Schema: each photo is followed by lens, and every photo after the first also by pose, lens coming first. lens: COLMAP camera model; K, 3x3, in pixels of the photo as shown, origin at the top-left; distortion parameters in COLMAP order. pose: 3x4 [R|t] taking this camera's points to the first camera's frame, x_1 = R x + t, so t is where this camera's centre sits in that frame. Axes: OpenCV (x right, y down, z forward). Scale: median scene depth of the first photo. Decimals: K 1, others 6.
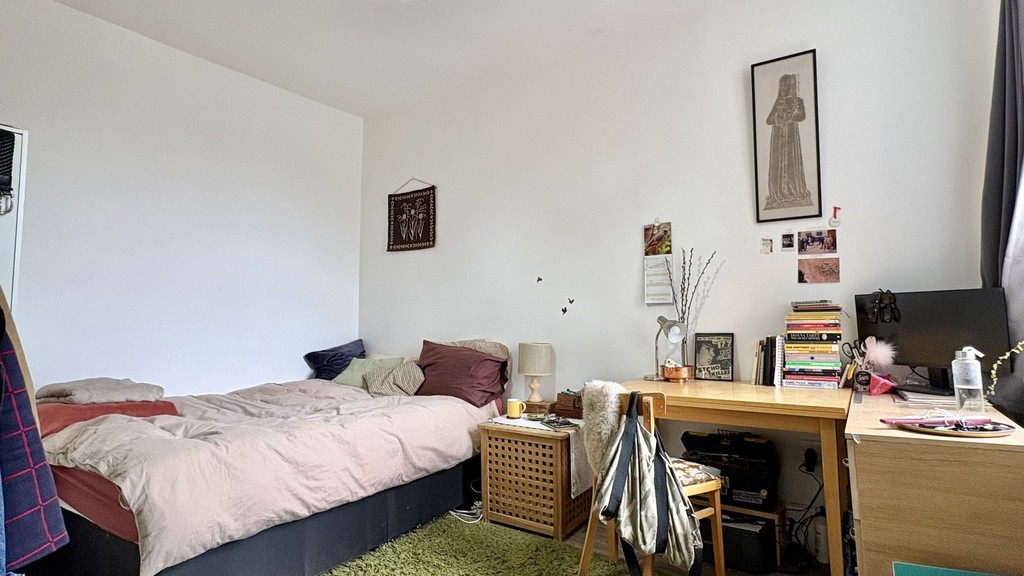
lens RADIAL K [[522.6, 0, 511.1], [0, 522.6, 286.2], [0, 0, 1]] dist [0.002074, 0.000065]
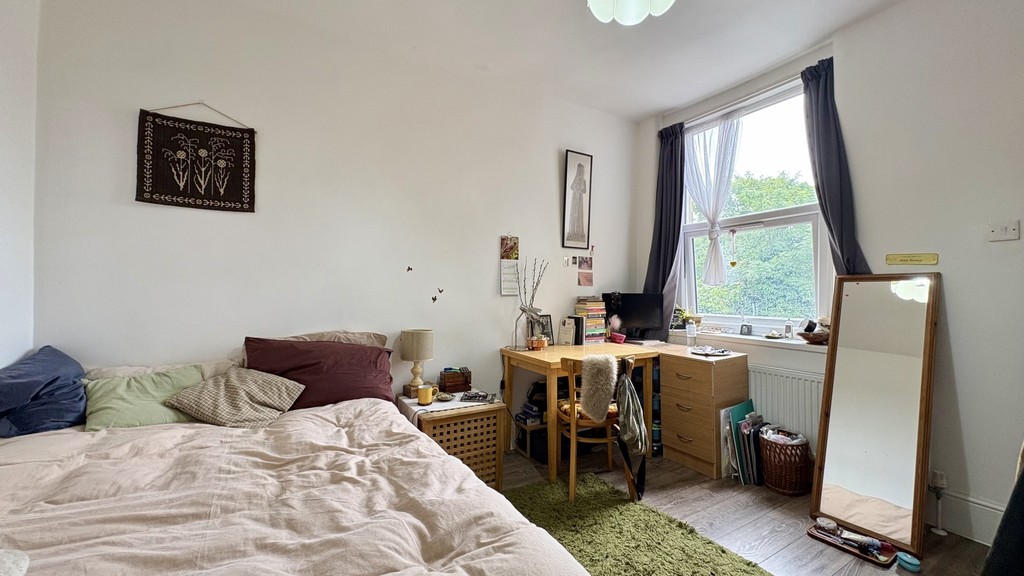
lens RADIAL K [[400.8, 0, 510.6], [0, 400.8, 289.1], [0, 0, 1]] dist [-0.003537, -0.000237]
pose [[0.427912, 0.010263, 0.903762, -0.678404], [-0.072463, 0.997106, 0.022987, -0.006671], [-0.900911, -0.075326, 0.427417, 0.550102]]
